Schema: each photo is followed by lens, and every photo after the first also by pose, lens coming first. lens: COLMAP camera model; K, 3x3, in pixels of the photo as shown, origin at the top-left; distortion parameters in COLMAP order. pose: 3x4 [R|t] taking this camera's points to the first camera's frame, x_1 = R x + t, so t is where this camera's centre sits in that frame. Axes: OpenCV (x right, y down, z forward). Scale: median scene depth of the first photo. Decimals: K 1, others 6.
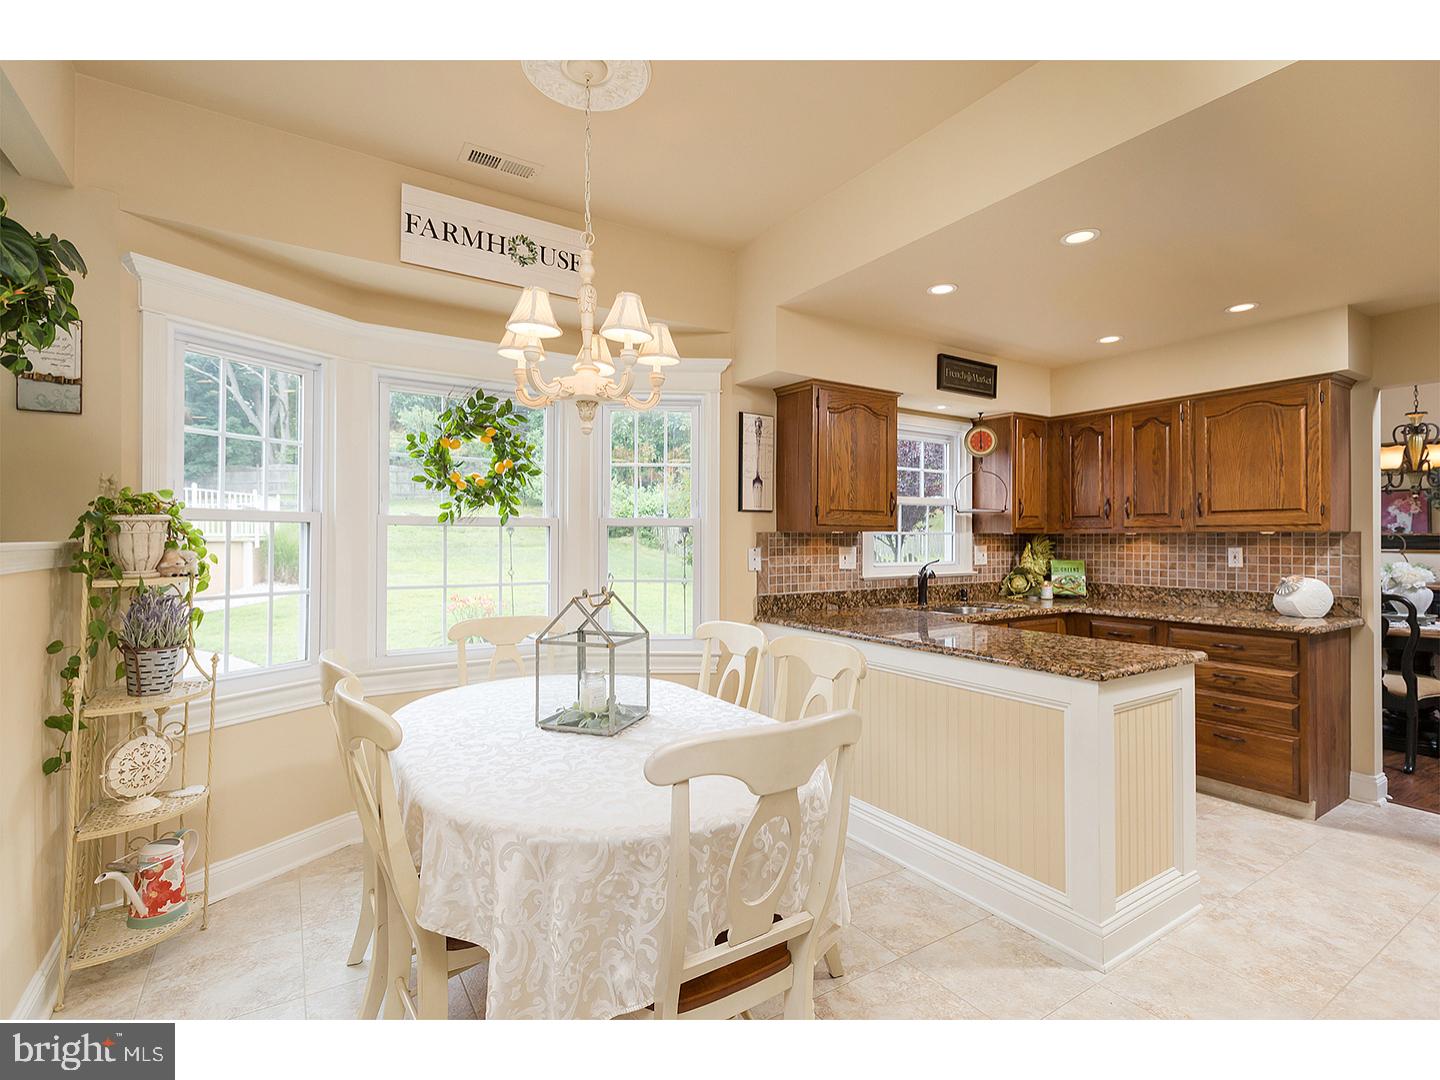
lens RADIAL K [[700.8, 0, 667.2], [0, 700.8, 544.9], [0, 0, 1]] dist [-0.002252, -0.001897]
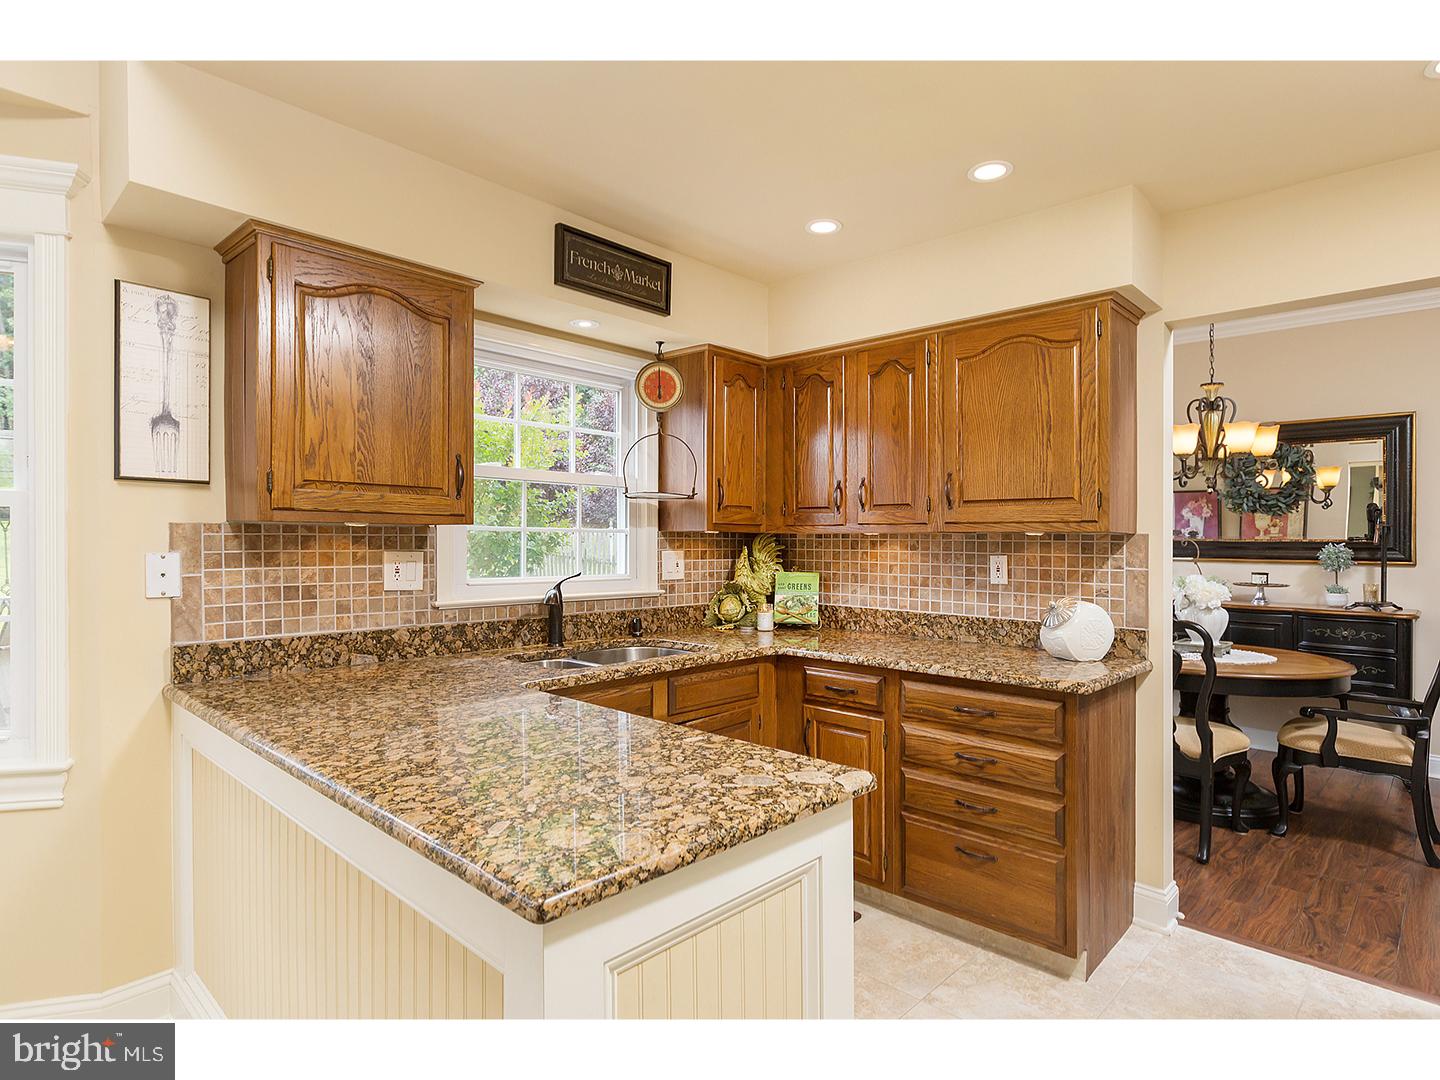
lens RADIAL K [[762.4, 0, 718.8], [0, 762.4, 545.2], [0, 0, 1]] dist [-0.006311, 0.001713]
pose [[0.967793, 0.007446, 0.251637, 0.358223], [-0.006798, 0.999971, -0.003446, -0.001859], [-0.251655, 0.001624, 0.967816, 0.344958]]
